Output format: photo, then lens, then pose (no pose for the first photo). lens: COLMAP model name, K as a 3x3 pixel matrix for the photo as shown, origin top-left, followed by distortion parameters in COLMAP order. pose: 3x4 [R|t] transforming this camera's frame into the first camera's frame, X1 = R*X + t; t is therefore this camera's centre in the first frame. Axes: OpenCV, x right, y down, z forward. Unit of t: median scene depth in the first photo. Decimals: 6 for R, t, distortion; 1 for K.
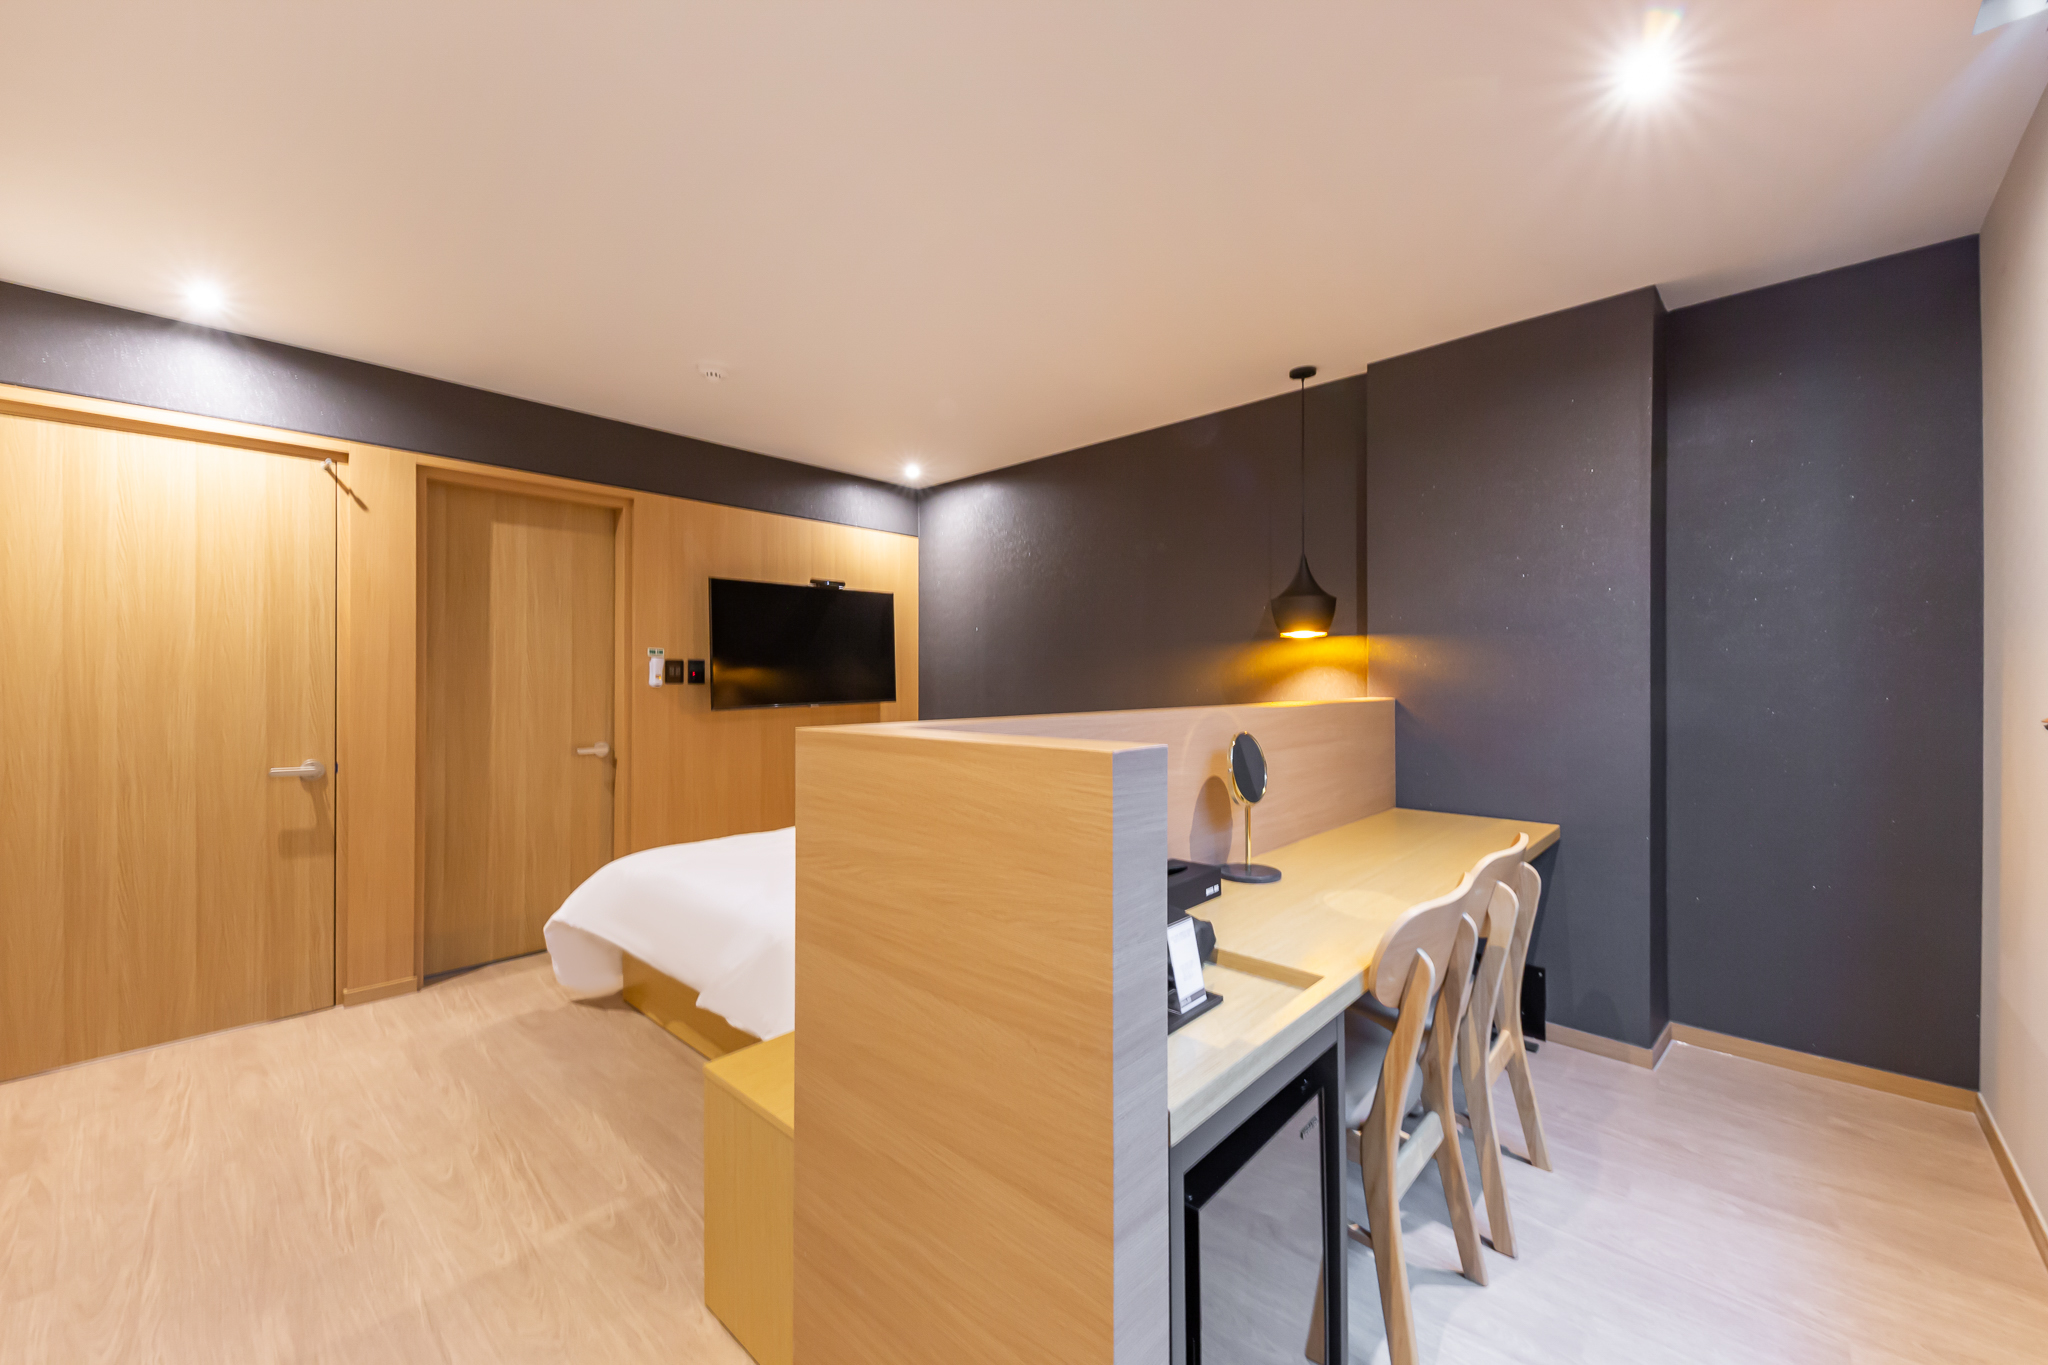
lens RADIAL K [[813.1, 0, 1024.0], [0, 813.1, 682.5], [0, 0, 1]] dist [0.000142, -0.000044]
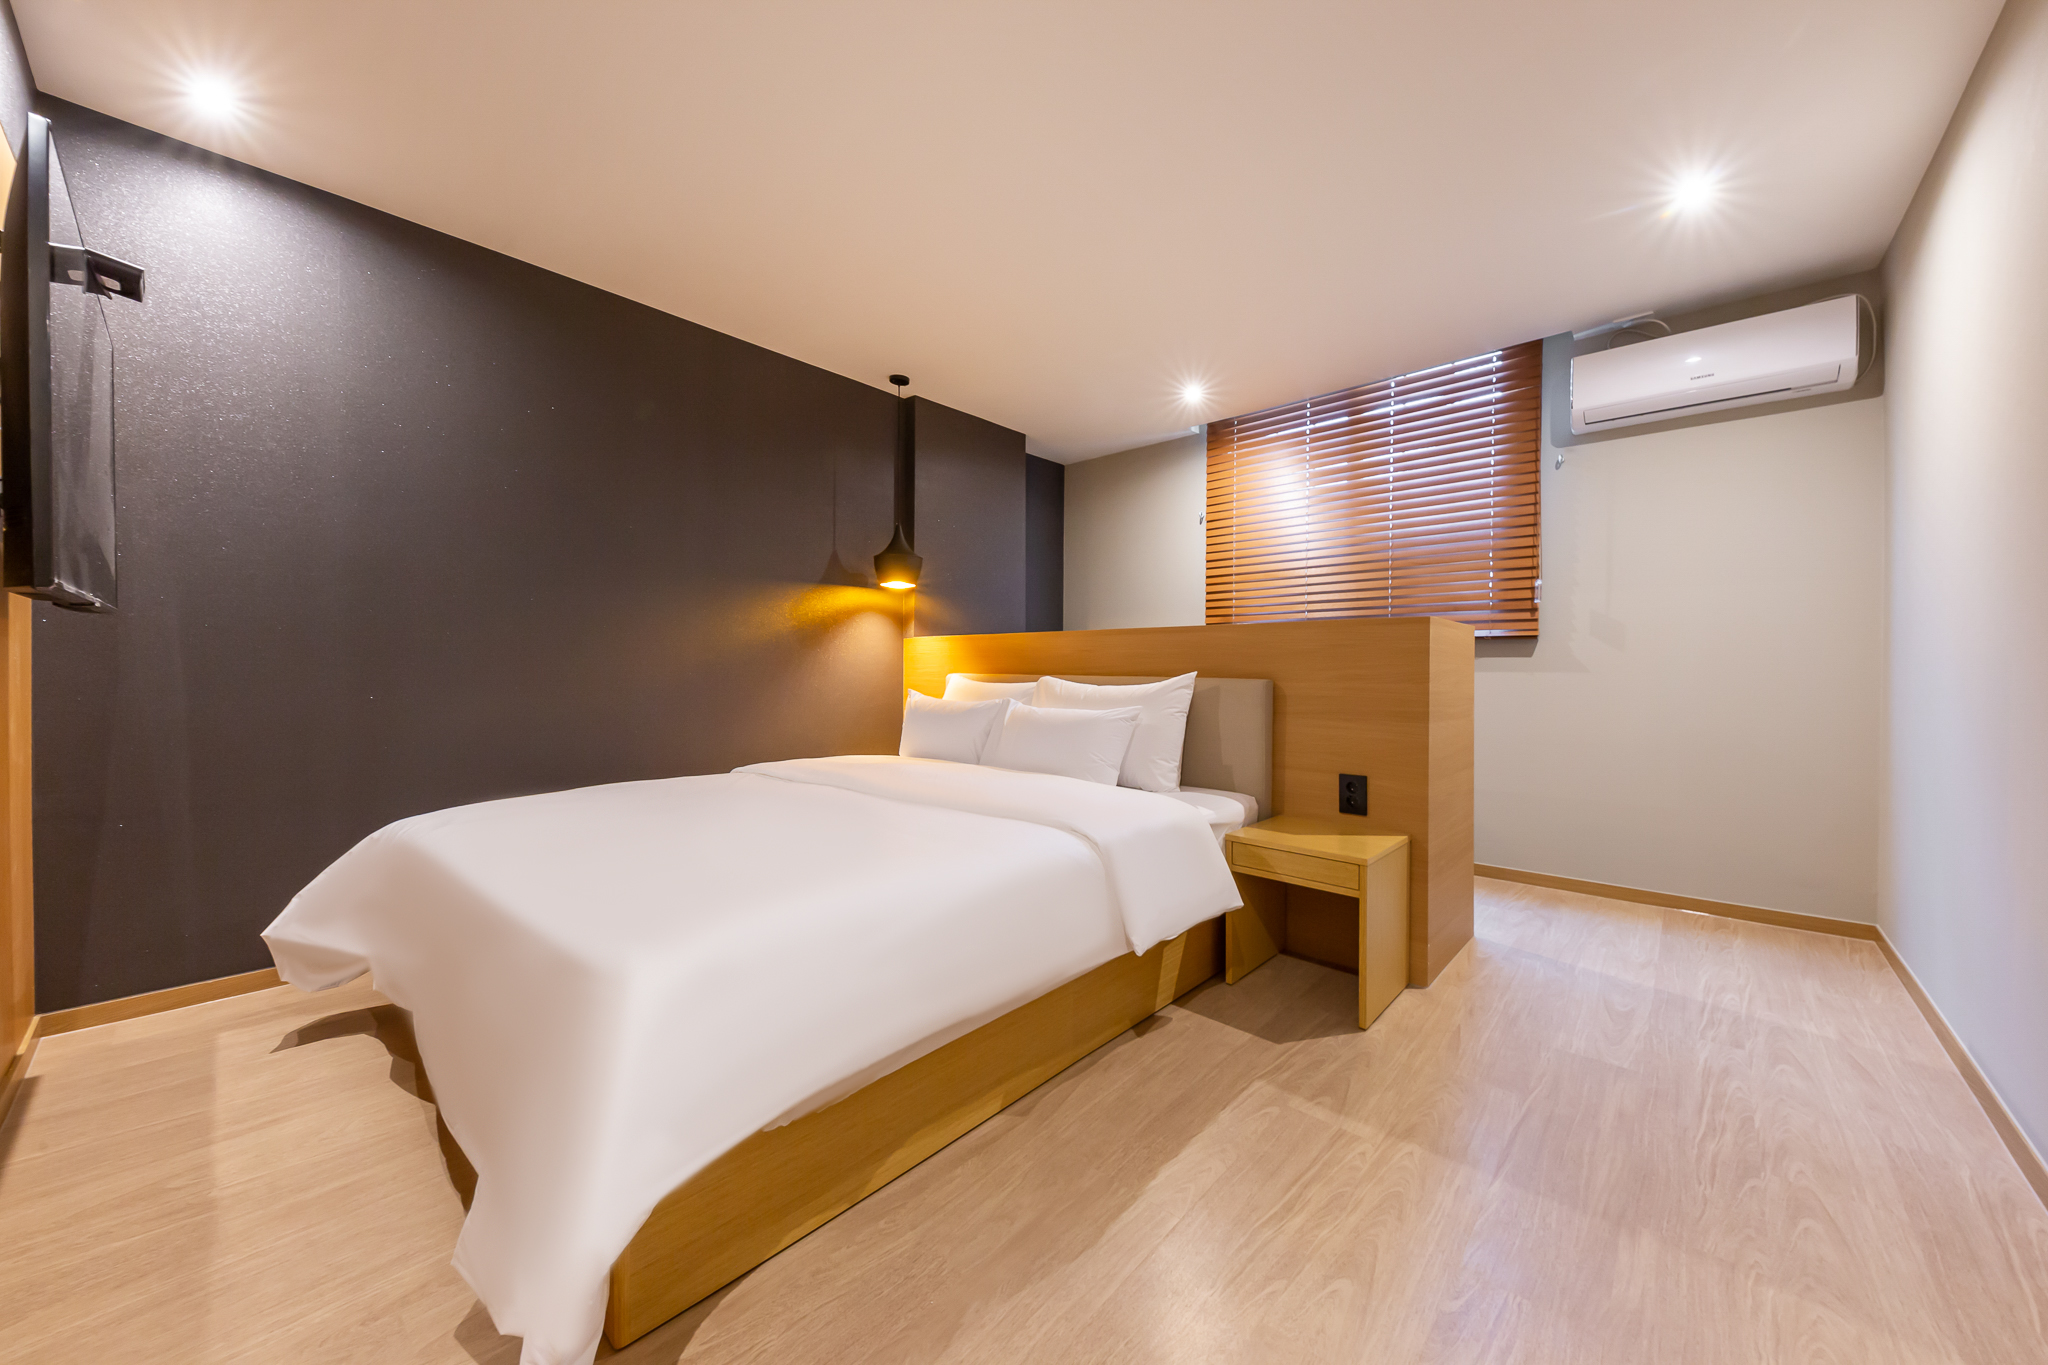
lens RADIAL K [[727.3, 0, 1024.0], [0, 727.3, 682.5], [0, 0, 1]] dist [0.000543, -0.003402]
pose [[-0.007744, -0.017342, 0.999820, -1.408859], [0.007502, 0.999820, 0.017400, 0.129411], [-0.999942, 0.007636, -0.007613, 1.385368]]
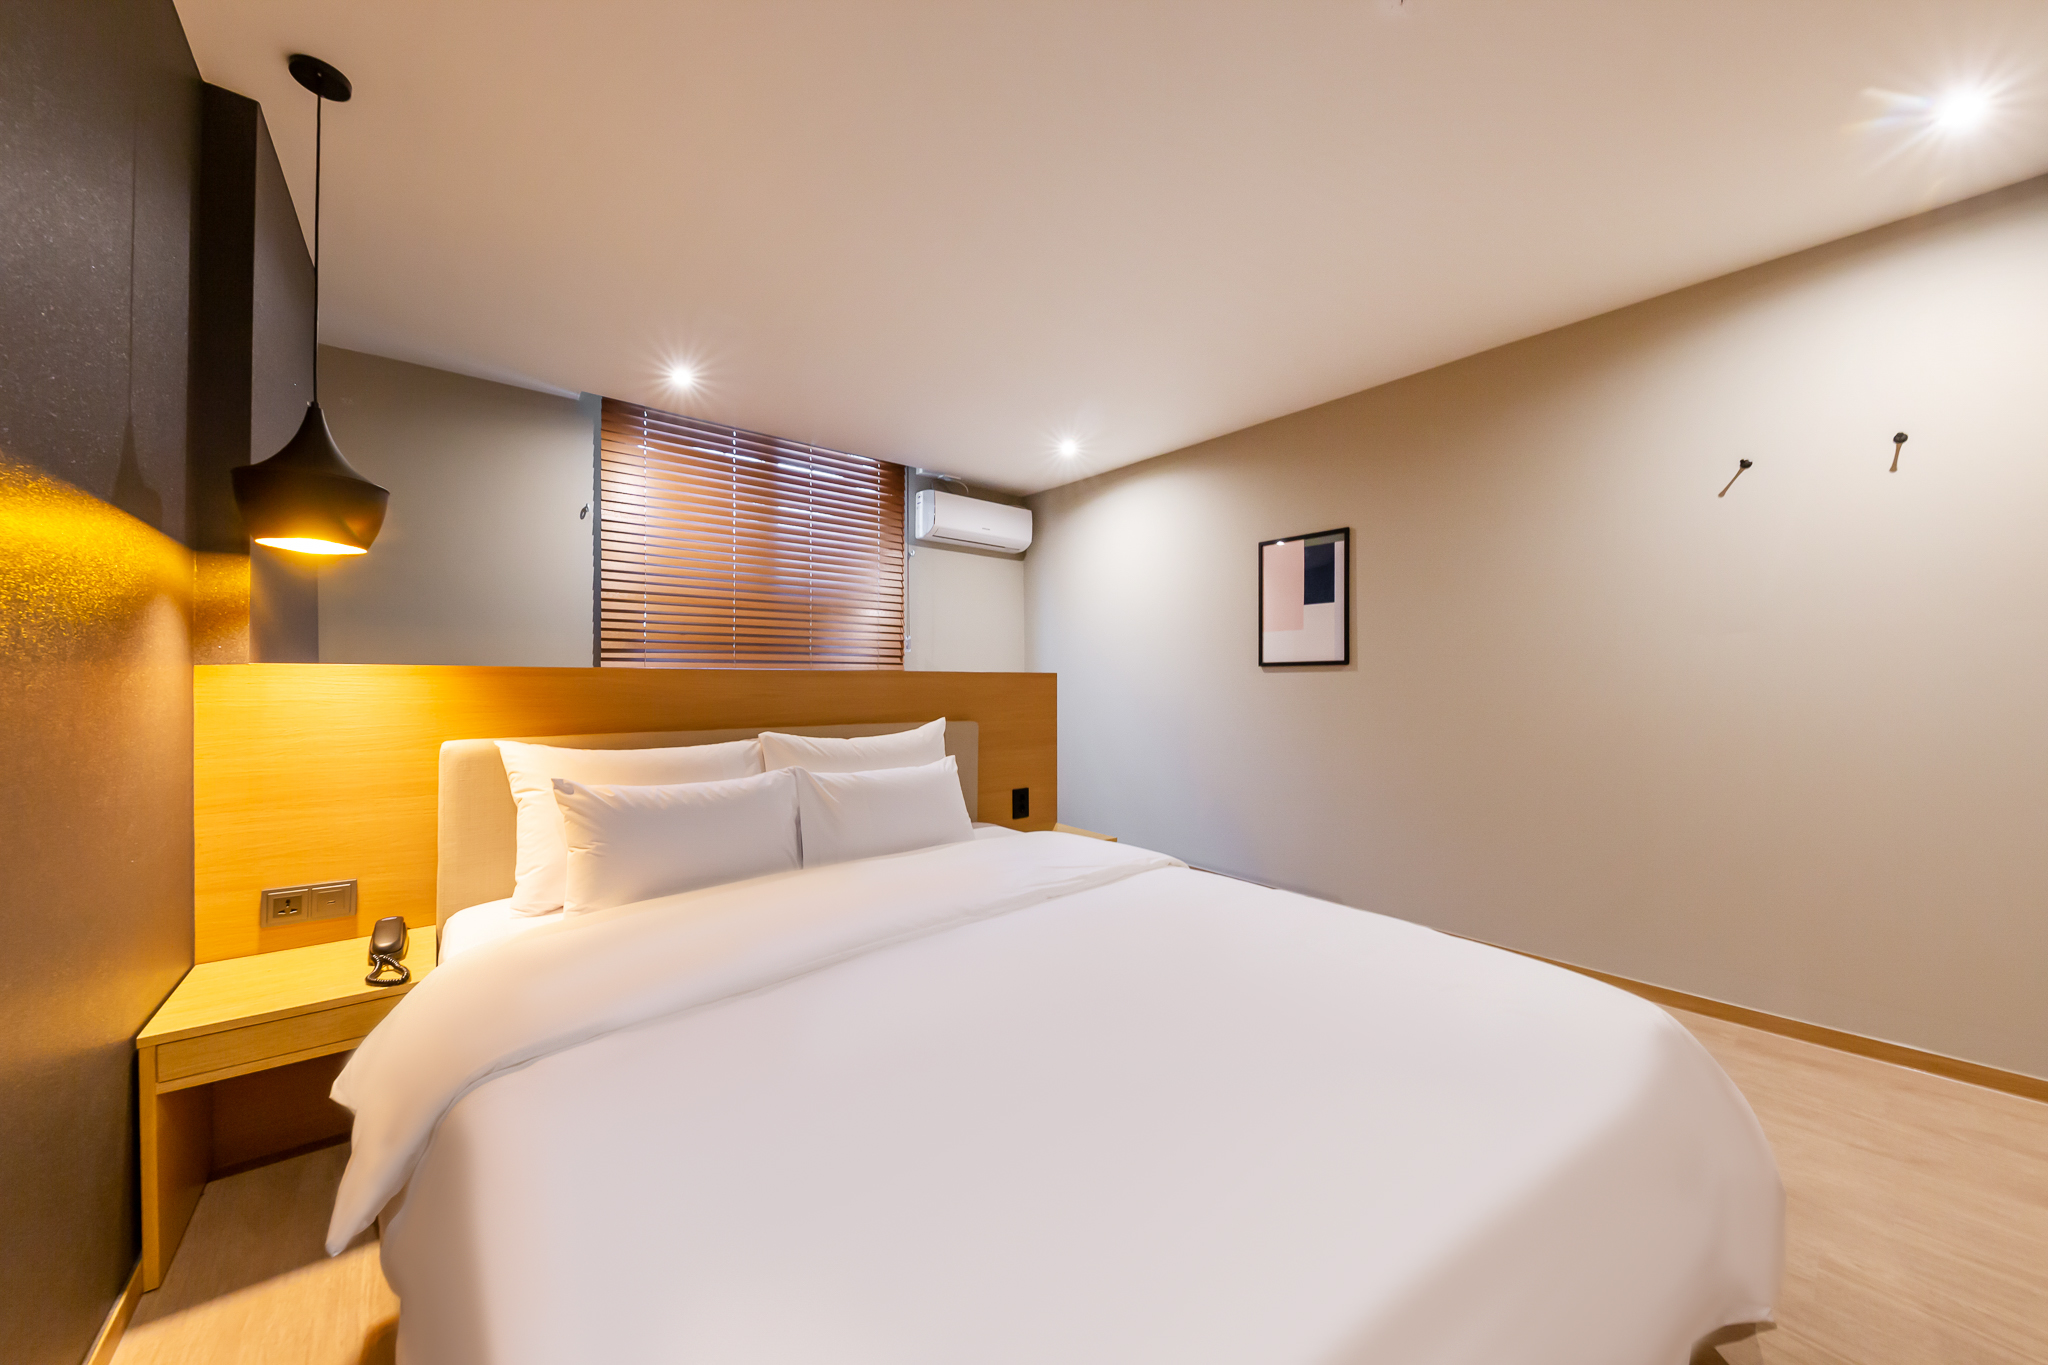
lens RADIAL K [[713.4, 0, 1024.0], [0, 713.4, 682.5], [0, 0, 1]] dist [-0.000368, -0.000115]
pose [[-0.990431, -0.013912, 0.137308, -0.425521], [-0.011601, 0.999778, 0.017617, 0.036254], [-0.137523, 0.015856, -0.990372, 2.443607]]
